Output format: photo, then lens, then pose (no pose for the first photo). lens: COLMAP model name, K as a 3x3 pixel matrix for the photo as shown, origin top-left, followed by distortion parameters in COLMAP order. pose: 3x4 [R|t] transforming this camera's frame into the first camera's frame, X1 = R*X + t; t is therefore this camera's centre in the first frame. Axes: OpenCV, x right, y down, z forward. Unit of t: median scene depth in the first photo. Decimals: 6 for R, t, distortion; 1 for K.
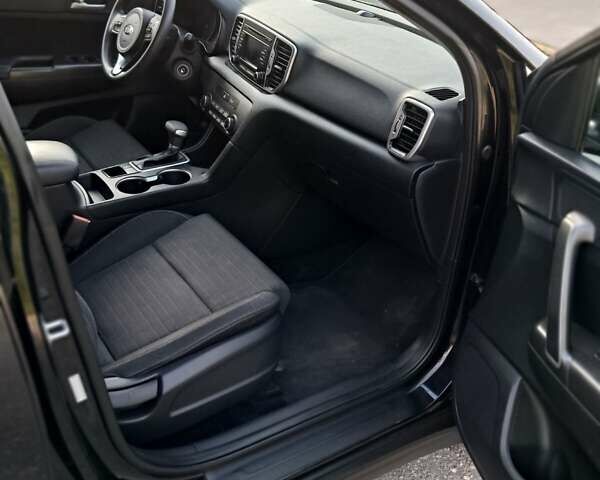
lens RADIAL K [[632.2, 0, 300.0], [0, 632.2, 240.0], [0, 0, 1]] dist [-0.004045, -0.031666]
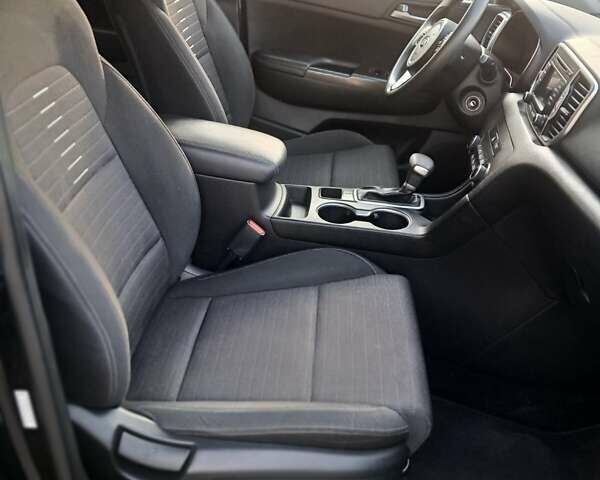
lens RADIAL K [[613.4, 0, 300.0], [0, 613.4, 240.0], [0, 0, 1]] dist [0.129951, -0.408024]
pose [[0.777468, 0.317475, -0.542912, 0.143525], [-0.367327, 0.929922, 0.017759, -0.051123], [0.510504, 0.185619, 0.839602, 0.317876]]
